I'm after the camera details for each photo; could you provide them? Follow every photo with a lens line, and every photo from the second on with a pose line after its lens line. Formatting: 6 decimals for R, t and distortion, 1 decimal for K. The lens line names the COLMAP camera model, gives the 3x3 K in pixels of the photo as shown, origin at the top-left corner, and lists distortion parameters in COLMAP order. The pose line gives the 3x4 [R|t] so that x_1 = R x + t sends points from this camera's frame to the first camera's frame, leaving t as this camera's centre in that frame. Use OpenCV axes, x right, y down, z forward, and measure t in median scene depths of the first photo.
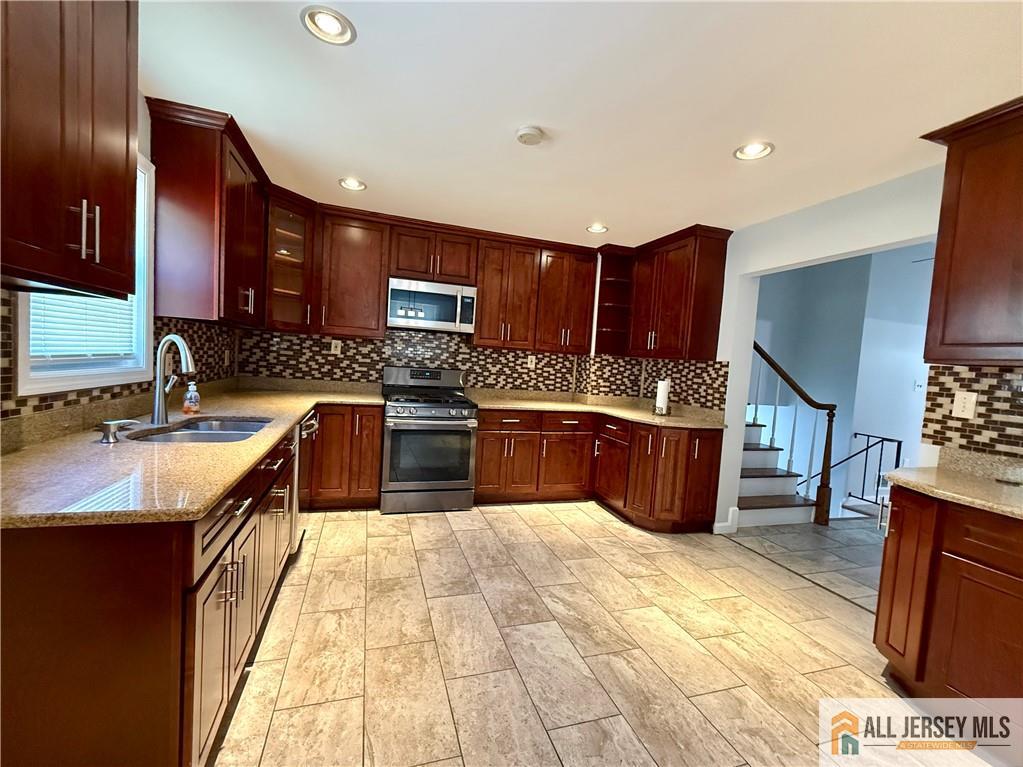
lens RADIAL K [[436.6, 0, 509.4], [0, 436.6, 387.7], [0, 0, 1]] dist [0.000270, 0.000091]
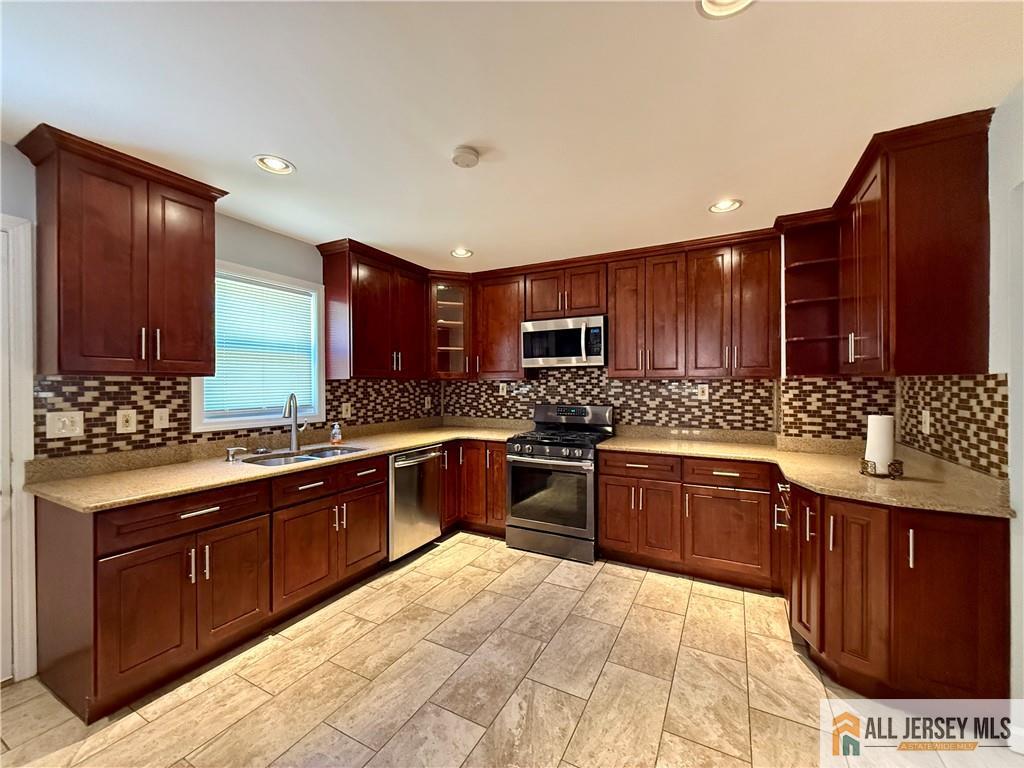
lens RADIAL K [[408.2, 0, 516.0], [0, 408.2, 387.4], [0, 0, 1]] dist [-0.000611, -0.000178]
pose [[0.695811, -0.061406, -0.715595, 0.411414], [0.002957, 0.996575, -0.082641, -0.009243], [0.718219, 0.055387, 0.693610, 0.291048]]
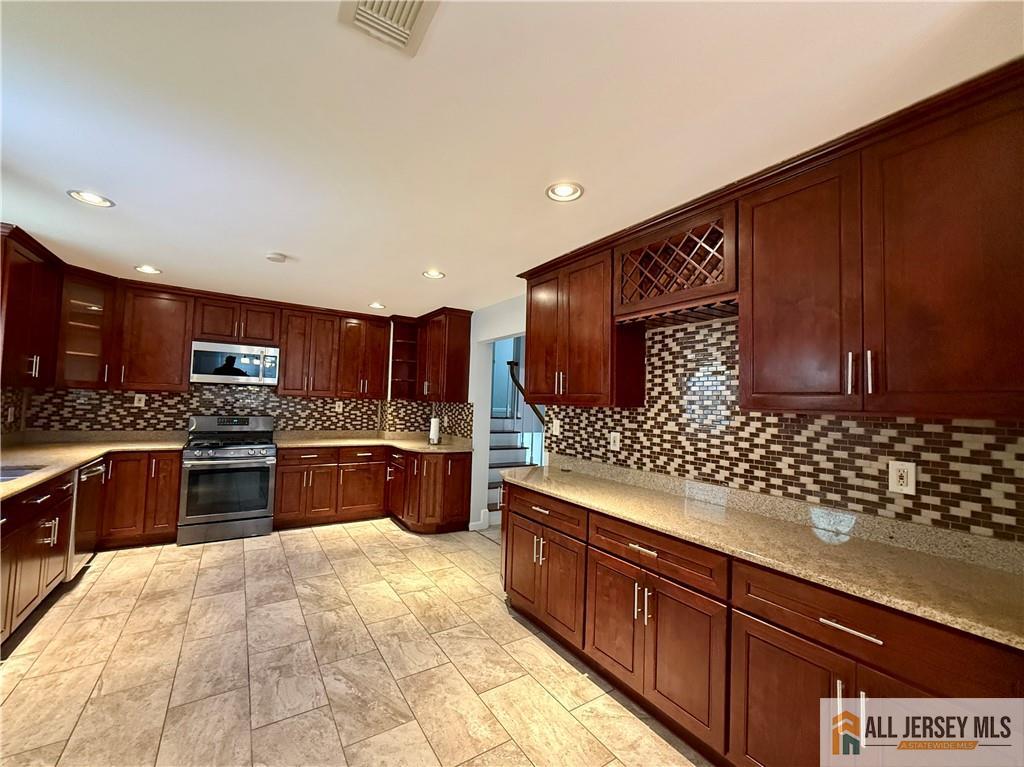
lens RADIAL K [[422.1, 0, 516.3], [0, 422.1, 385.7], [0, 0, 1]] dist [0.000927, 0.000033]
pose [[0.962603, -0.021144, 0.270091, 0.249287], [0.045483, 0.995412, -0.084178, 0.004811], [-0.267072, 0.093314, 0.959148, -0.310273]]
